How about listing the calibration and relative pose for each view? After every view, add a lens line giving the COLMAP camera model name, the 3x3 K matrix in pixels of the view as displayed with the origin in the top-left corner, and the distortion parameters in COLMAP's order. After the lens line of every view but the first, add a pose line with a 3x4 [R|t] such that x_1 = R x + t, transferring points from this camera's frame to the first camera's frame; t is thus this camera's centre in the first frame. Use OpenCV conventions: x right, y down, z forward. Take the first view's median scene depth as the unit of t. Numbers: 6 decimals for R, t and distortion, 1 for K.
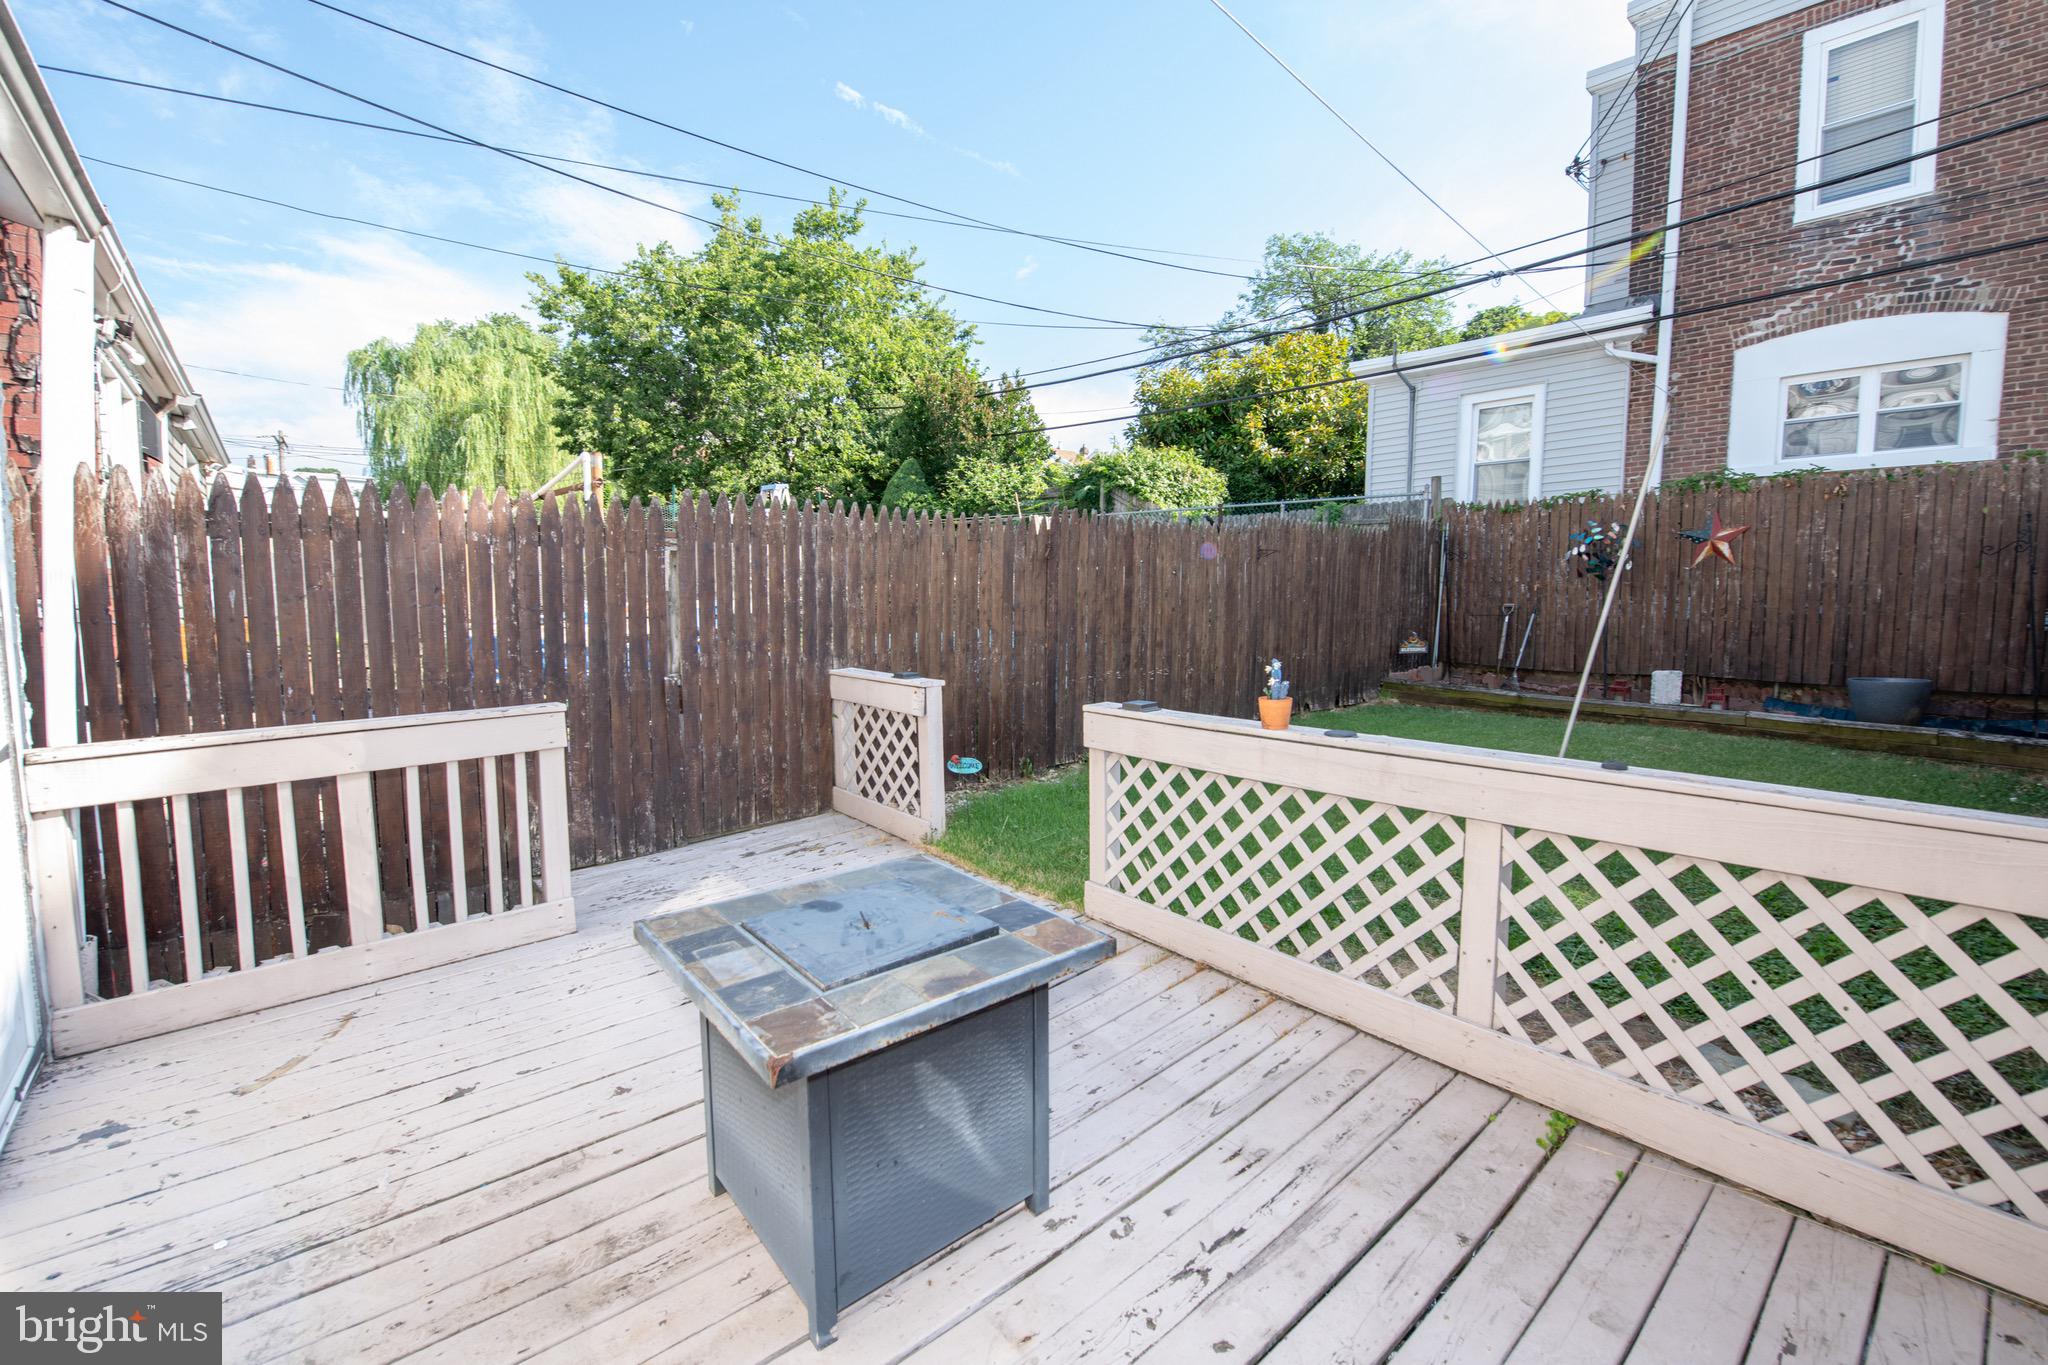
lens RADIAL K [[845.5, 0, 1050.6], [0, 845.5, 677.3], [0, 0, 1]] dist [-0.018045, -0.000880]
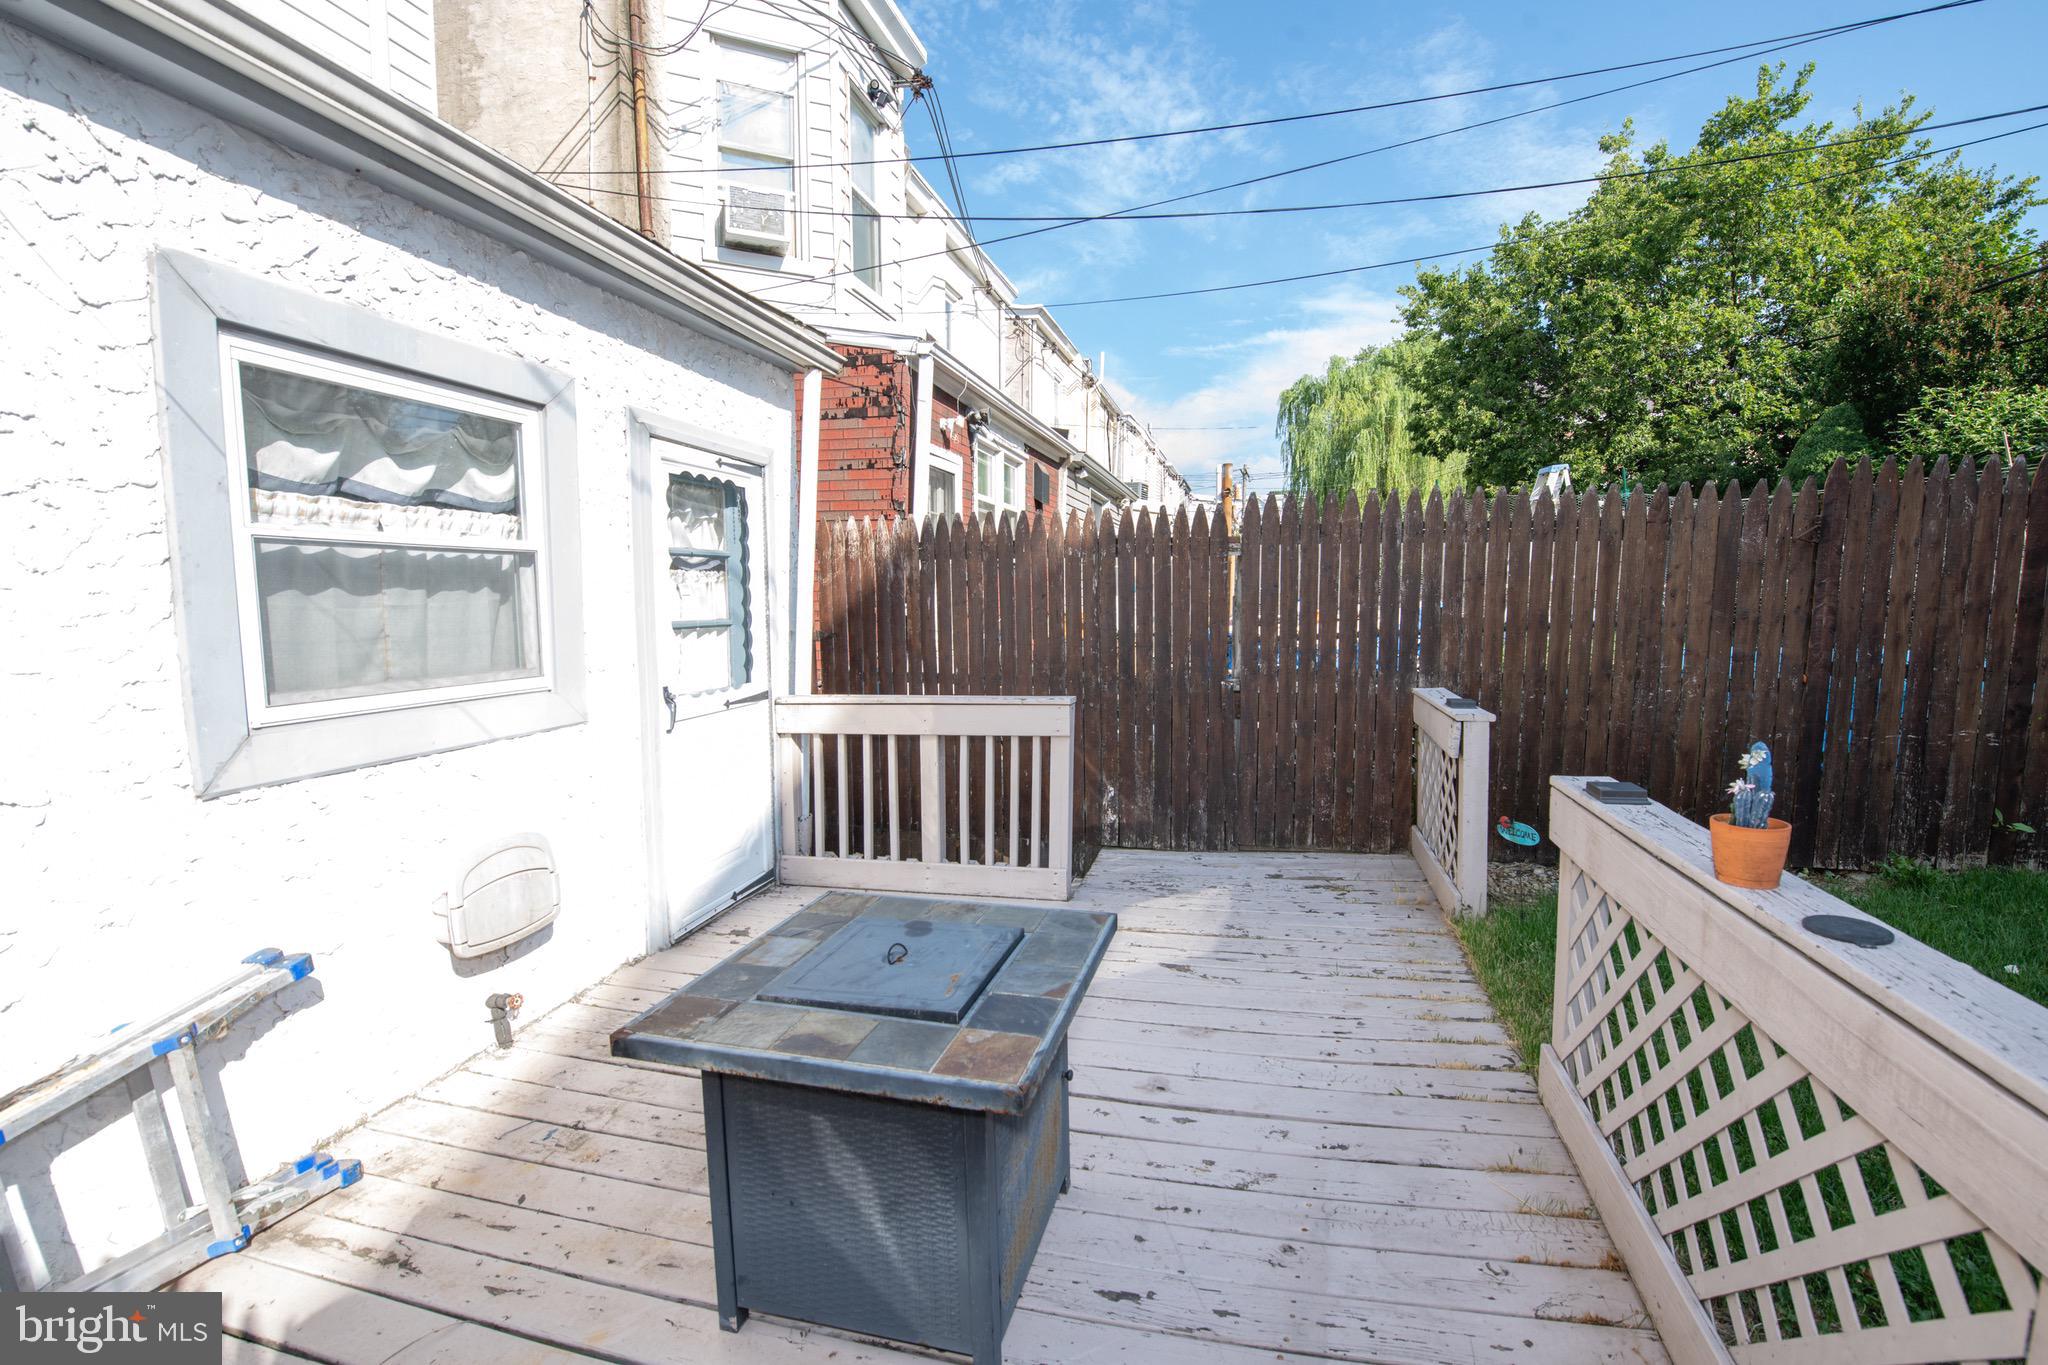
lens RADIAL K [[858.1, 0, 1024.0], [0, 858.1, 682.5], [0, 0, 1]] dist [-0.017937, -0.000434]
pose [[0.576676, 0.078816, -0.813162, 0.119819], [-0.073622, 0.996299, 0.044355, -0.013510], [0.813649, 0.034288, 0.580345, 0.105228]]
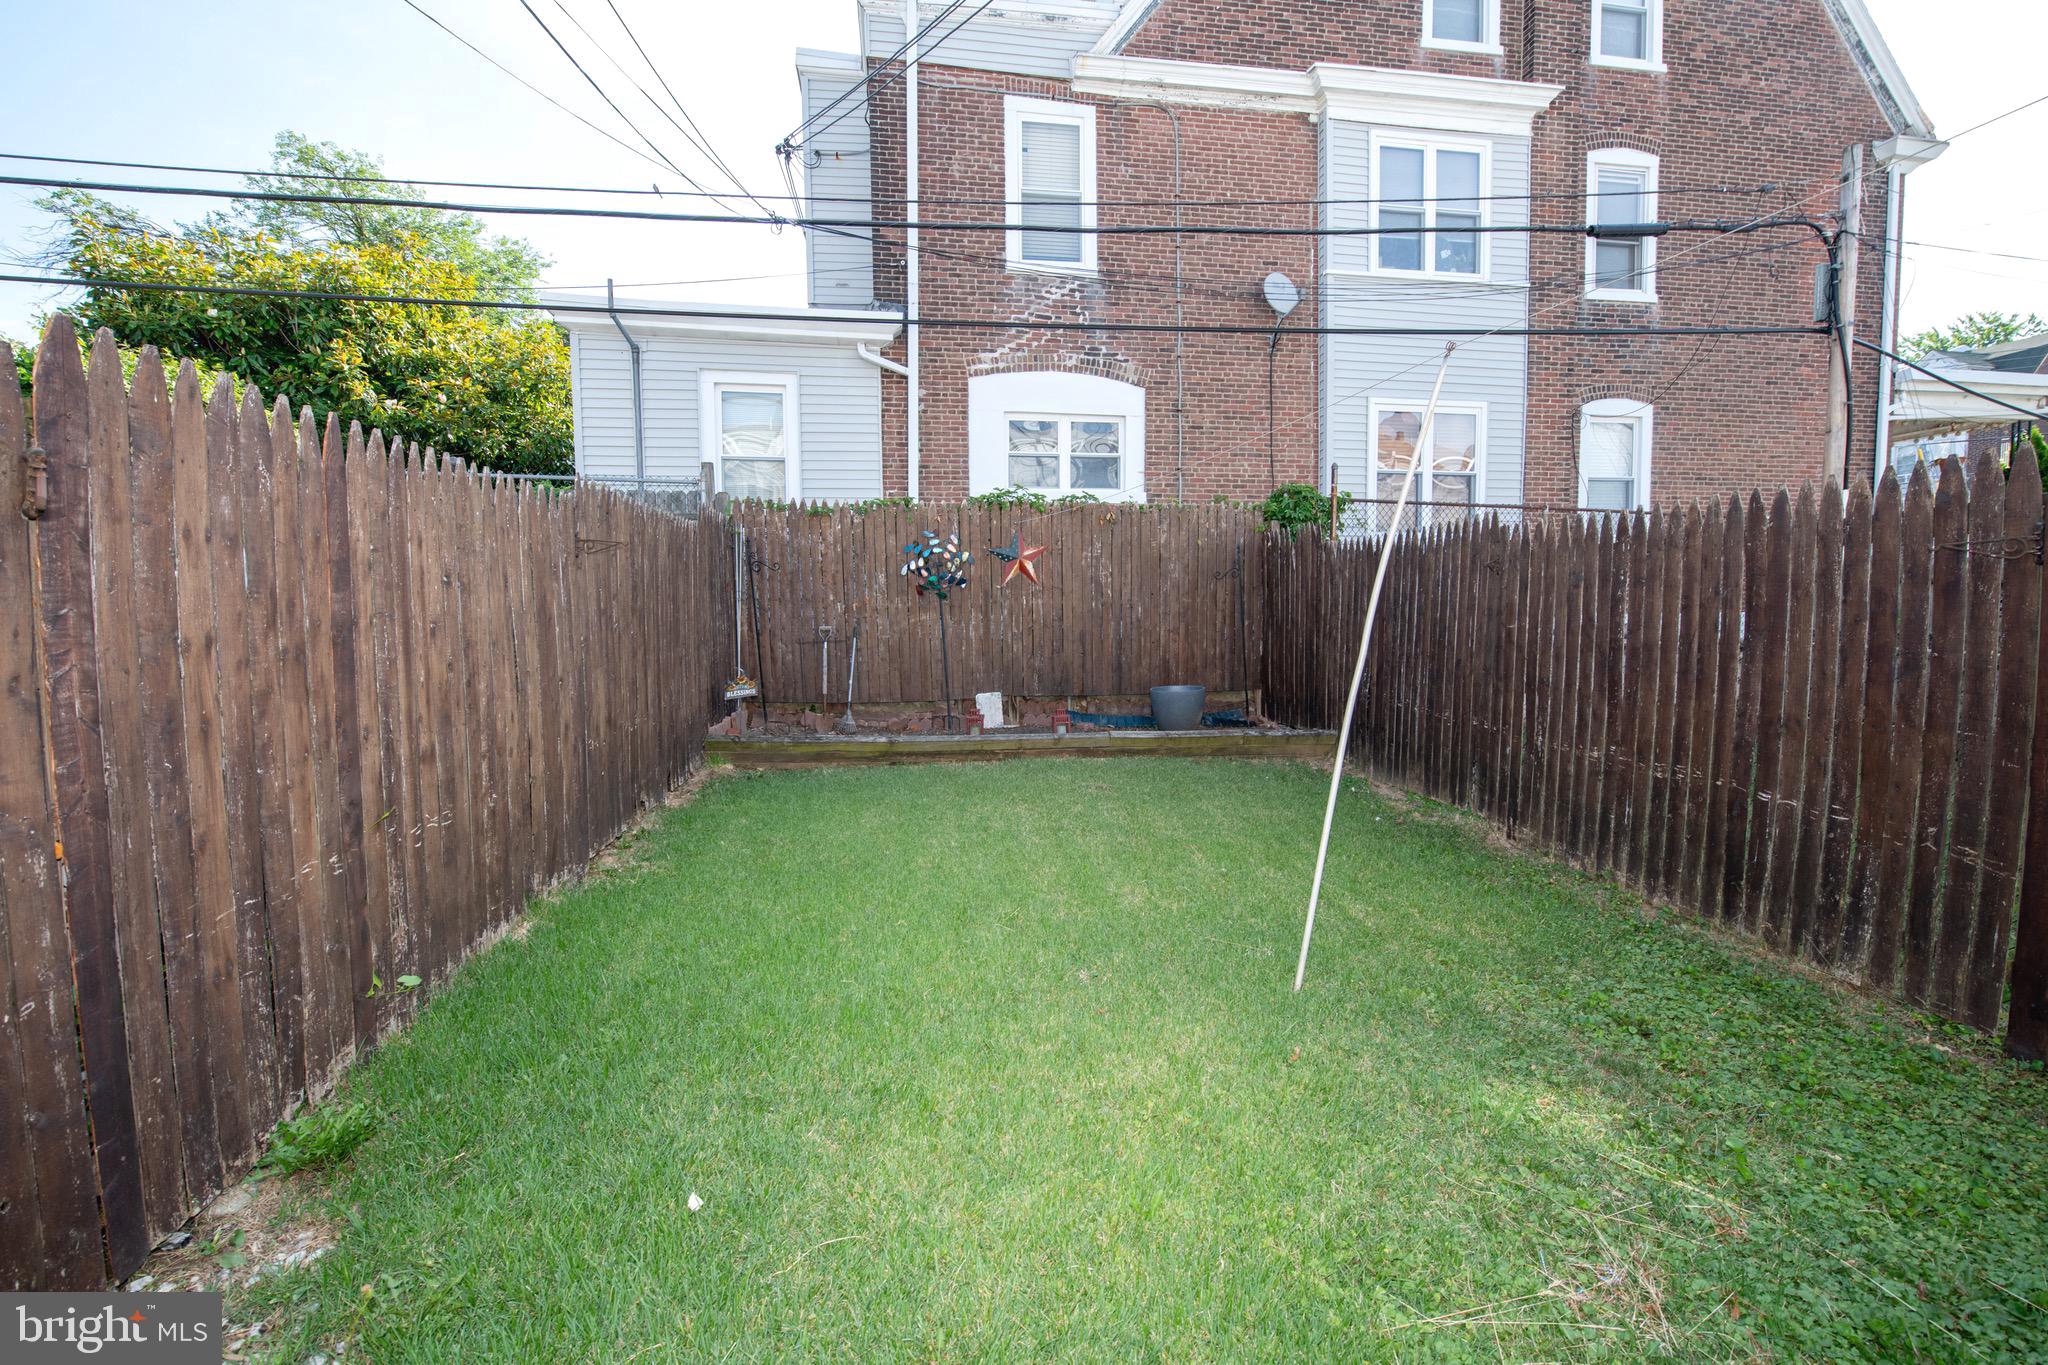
lens RADIAL K [[845.5, 0, 1050.6], [0, 845.5, 677.3], [0, 0, 1]] dist [-0.018045, -0.000880]
pose [[0.550774, -0.071462, 0.831590, -0.028925], [0.086423, 0.995855, 0.028338, -0.048721], [-0.830168, 0.056261, 0.554667, 0.415974]]
